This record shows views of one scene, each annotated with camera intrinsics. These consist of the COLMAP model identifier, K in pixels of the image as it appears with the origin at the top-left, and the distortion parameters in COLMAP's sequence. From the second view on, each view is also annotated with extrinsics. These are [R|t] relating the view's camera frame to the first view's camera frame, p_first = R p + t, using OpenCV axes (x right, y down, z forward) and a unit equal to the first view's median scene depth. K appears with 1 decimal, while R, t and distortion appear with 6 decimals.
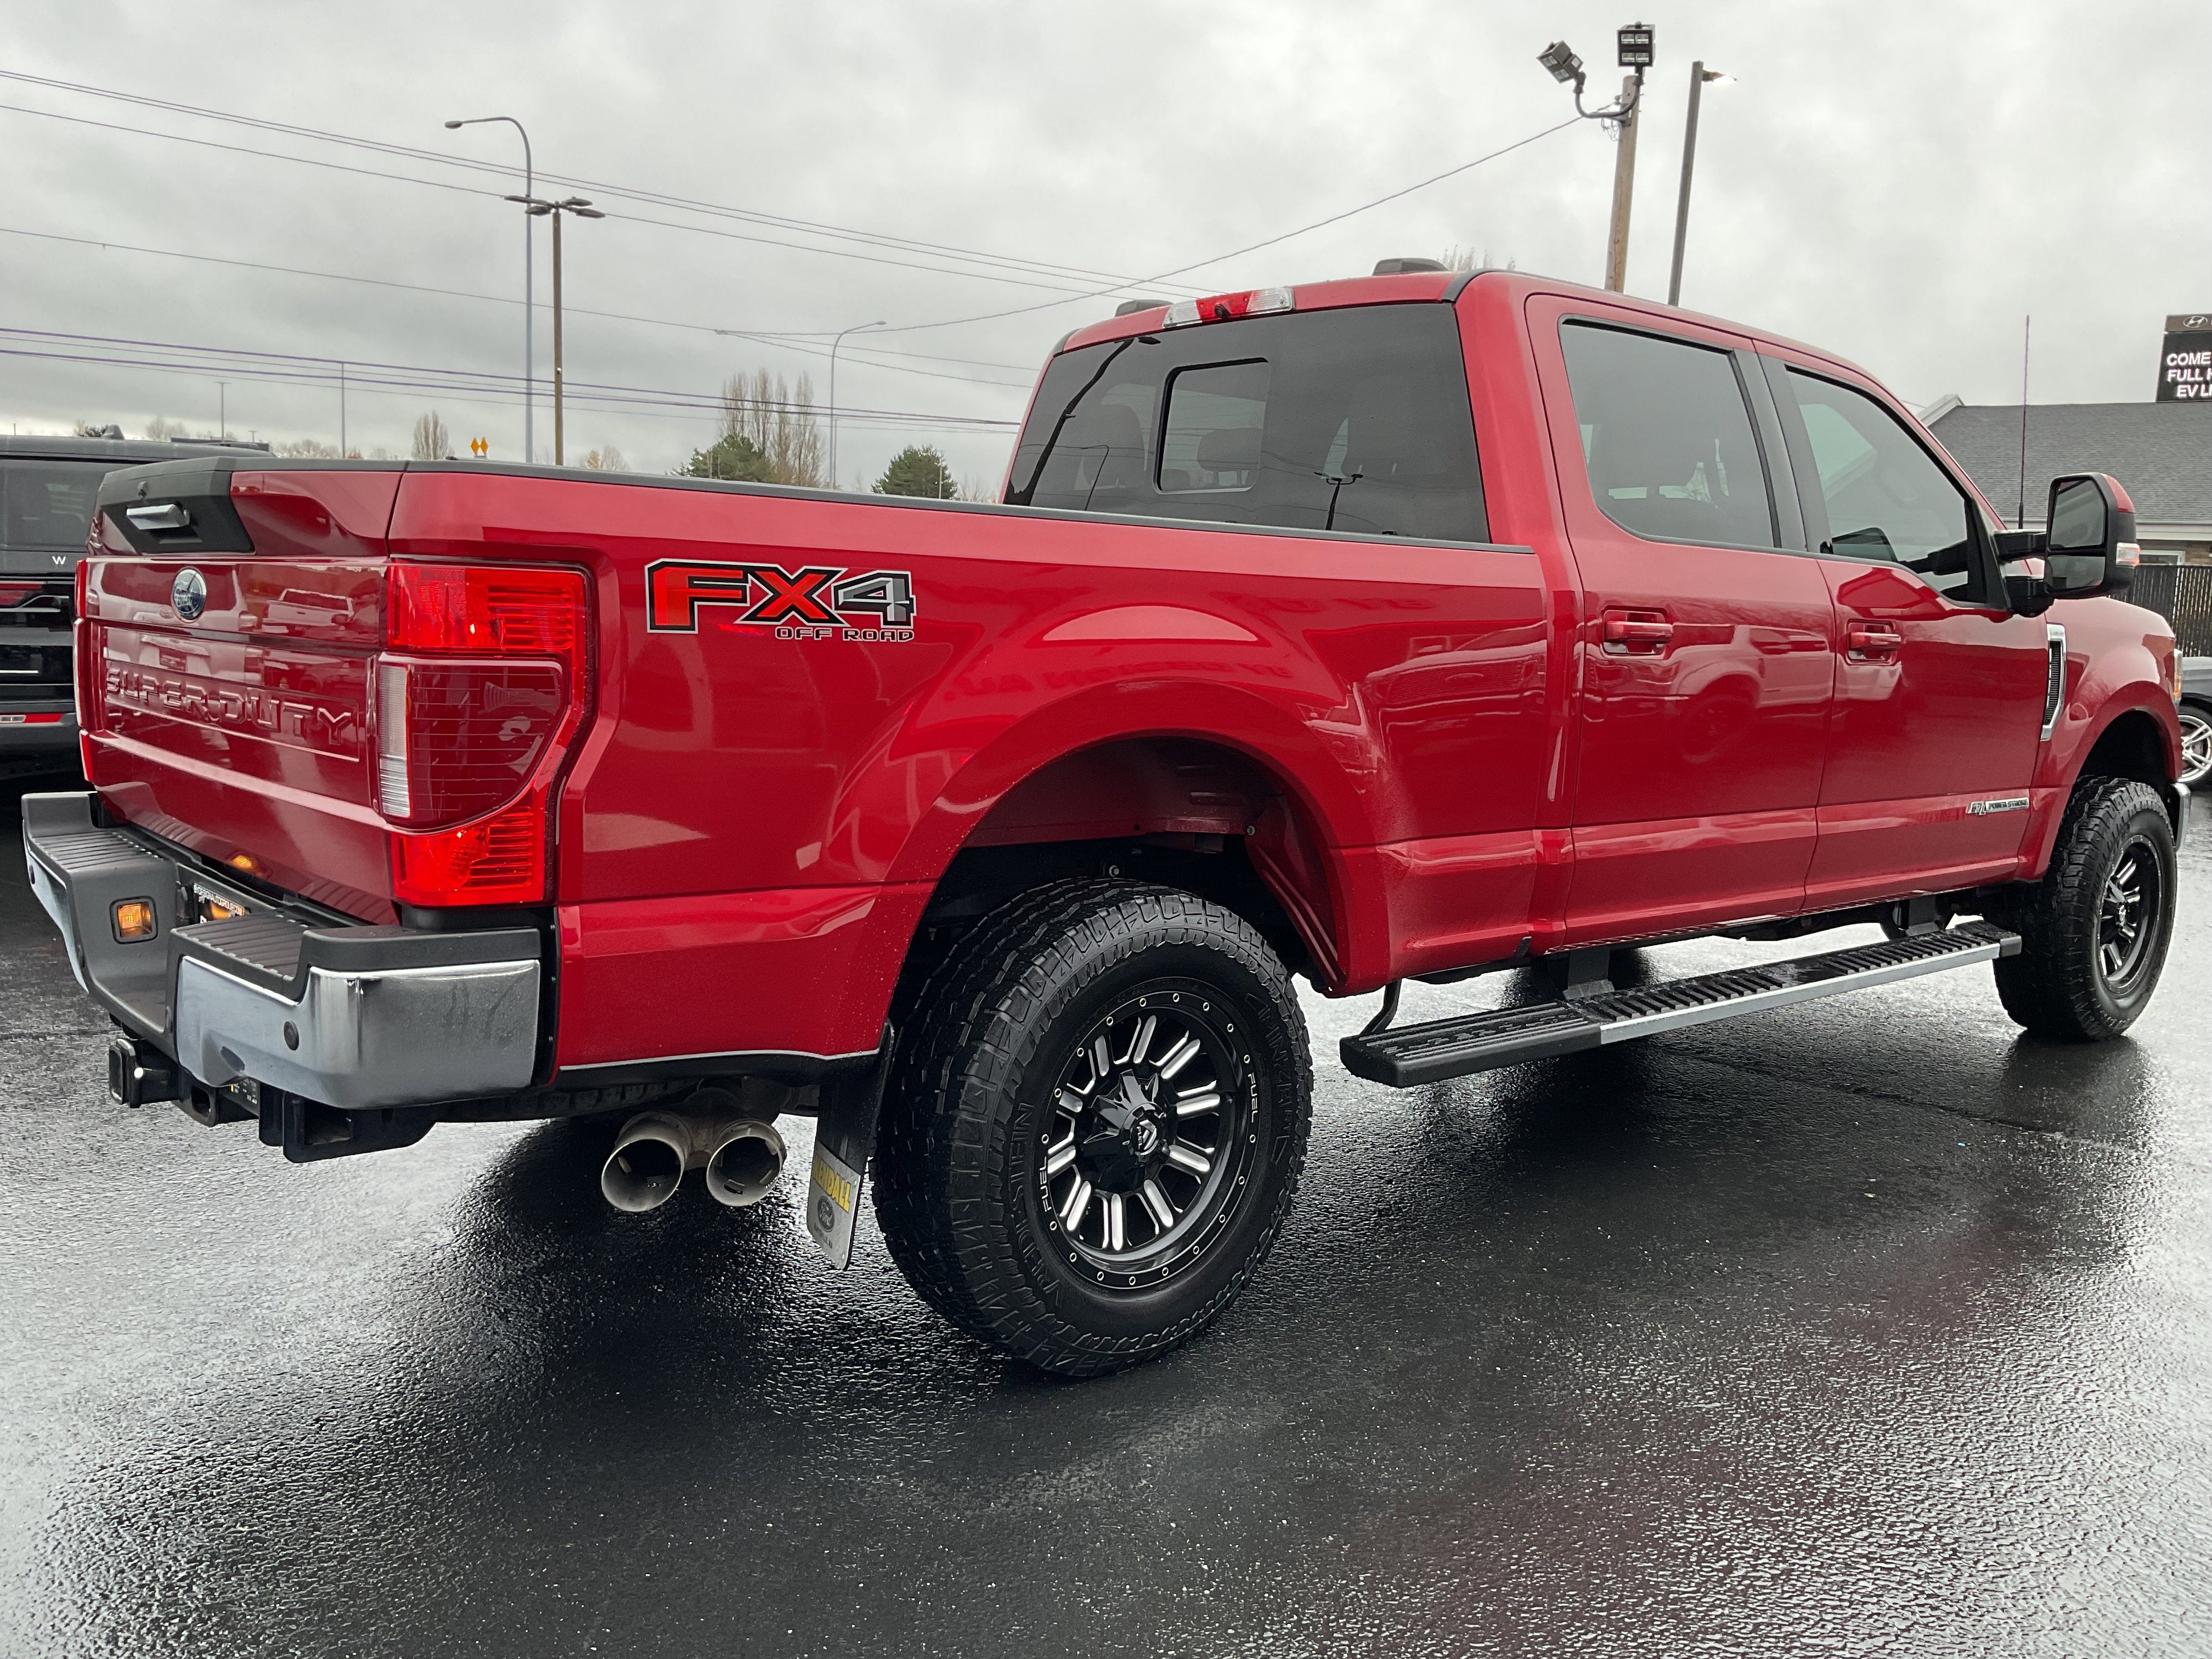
lens RADIAL K [[1791.5, 0, 1099.5], [0, 1791.5, 840.0], [0, 0, 1]] dist [0.109345, -0.209647]
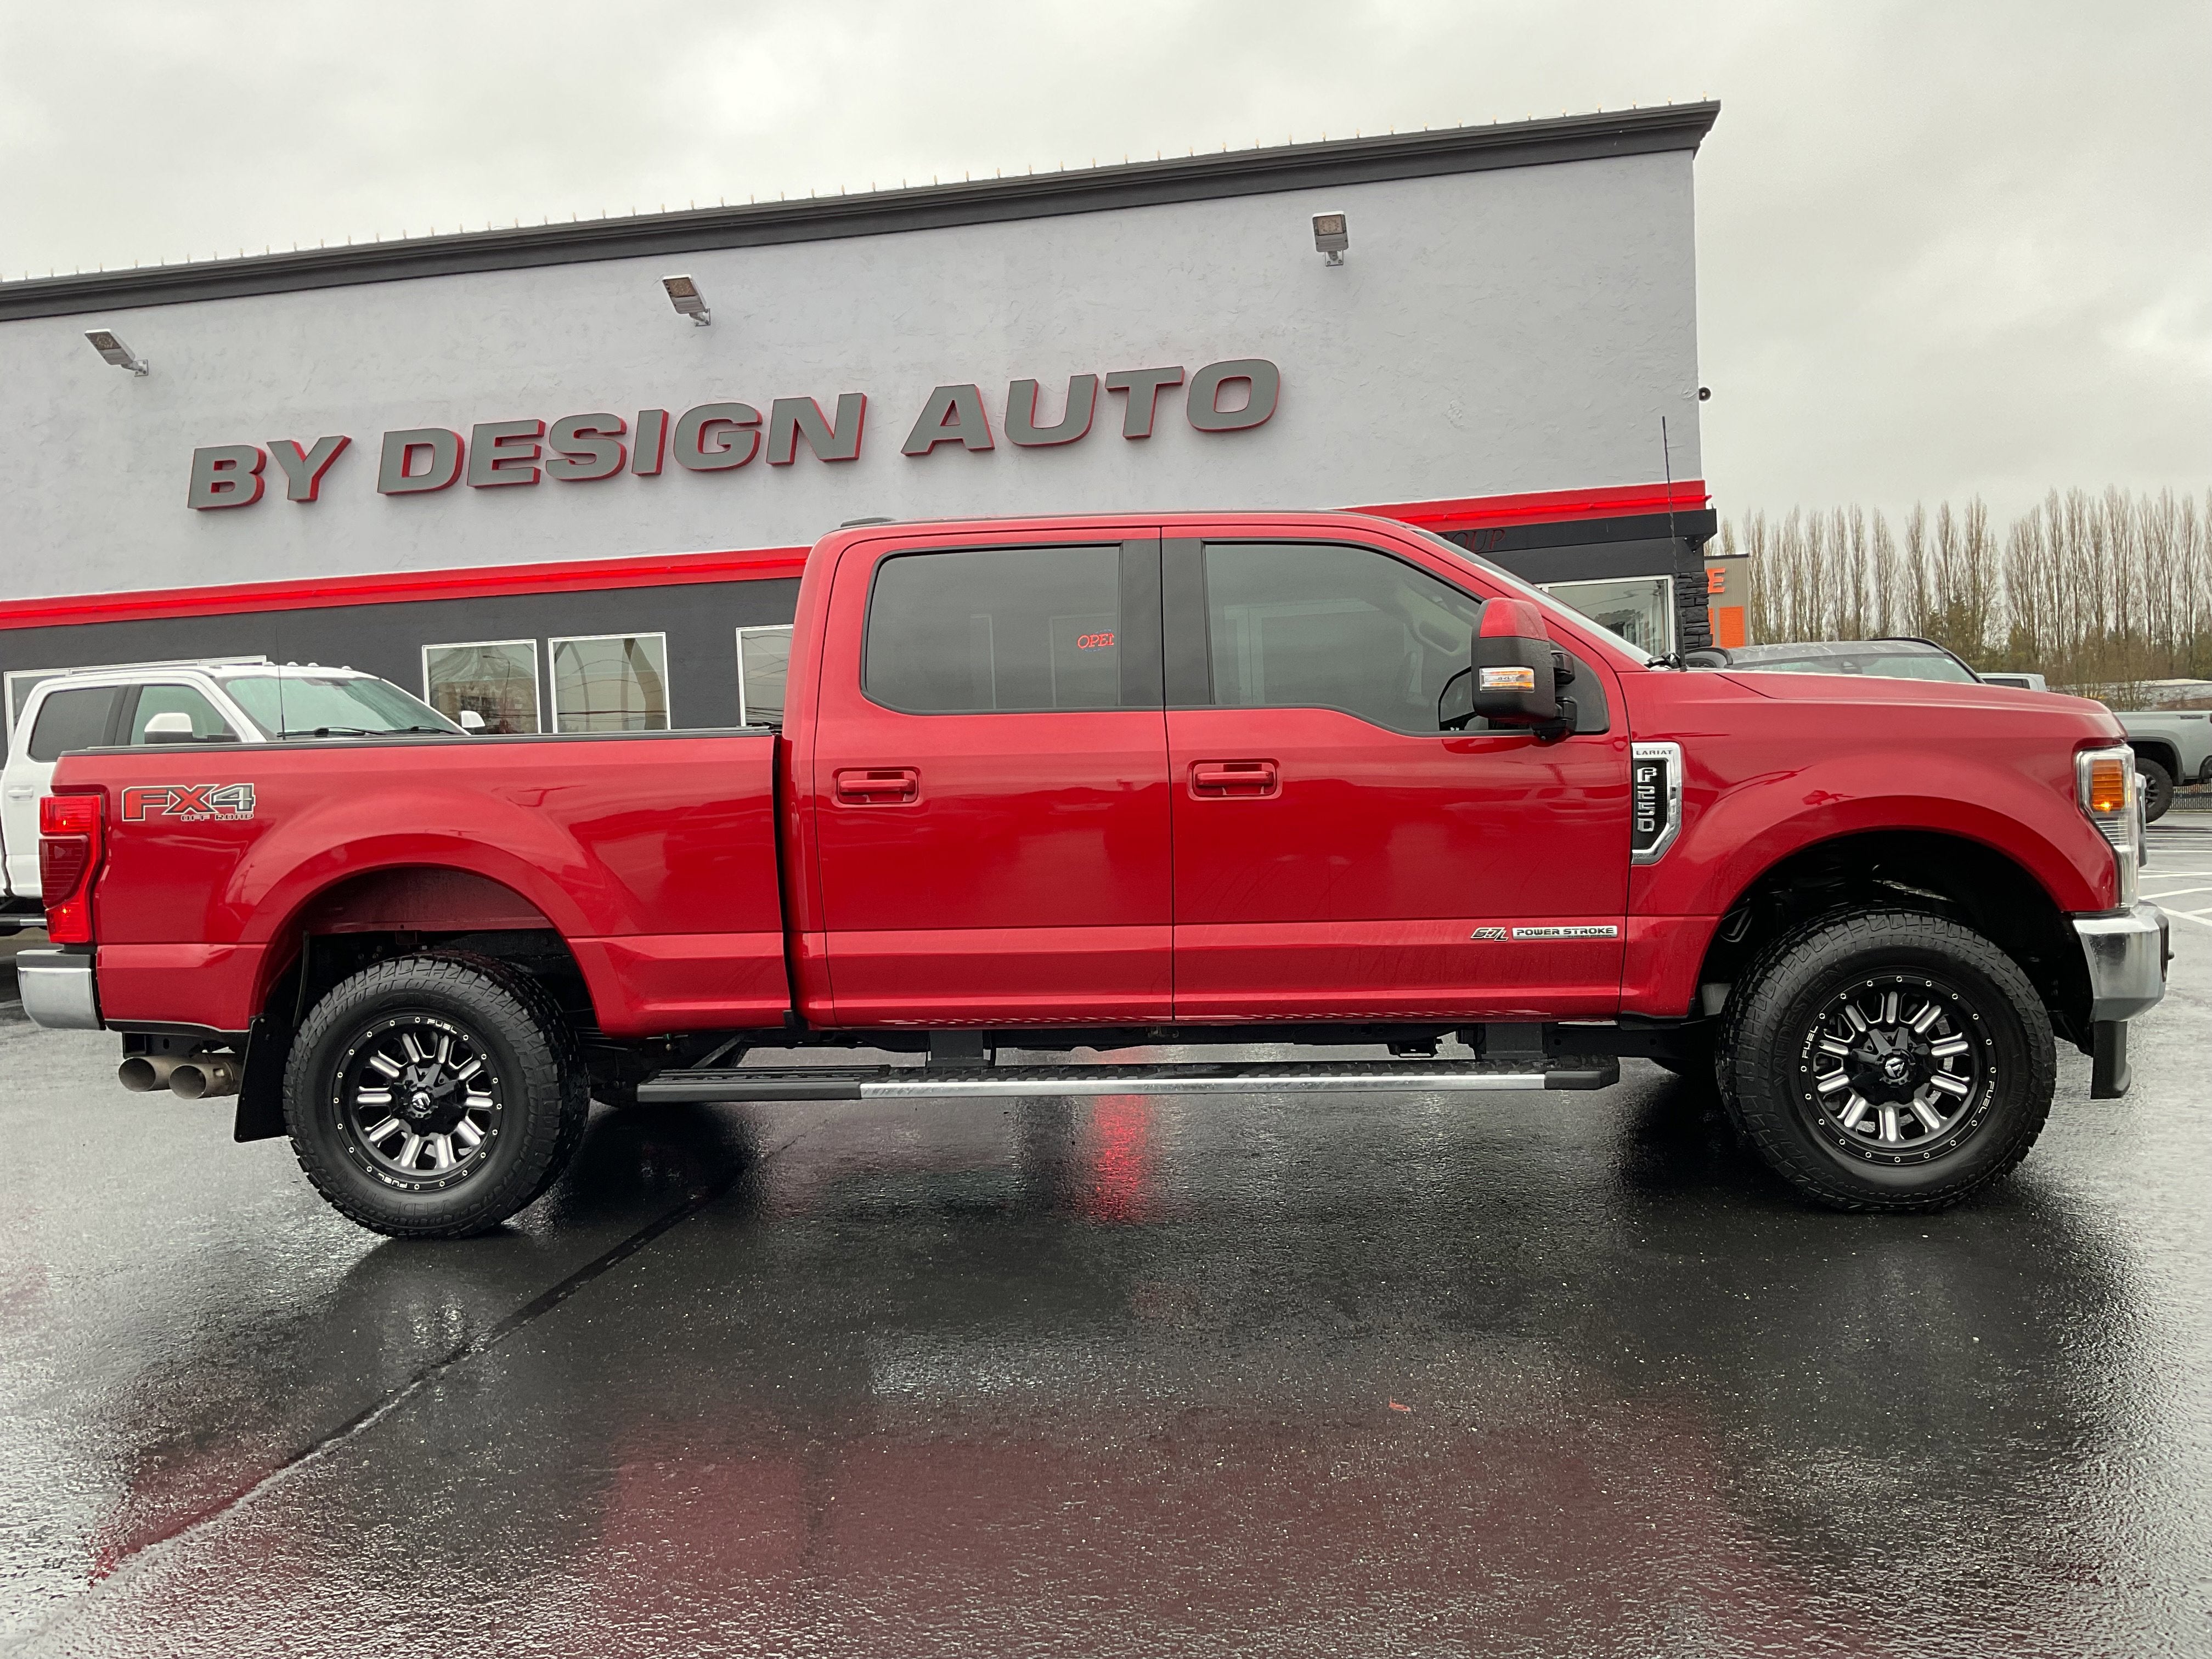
lens RADIAL K [[1791.5, 0, 1099.5], [0, 1791.5, 840.0], [0, 0, 1]] dist [0.109345, -0.209647]
pose [[0.699834, -0.013296, -0.714182, 1.479112], [-0.035803, 0.997917, -0.053663, -0.011900], [0.713407, 0.063125, 0.697900, 0.216427]]
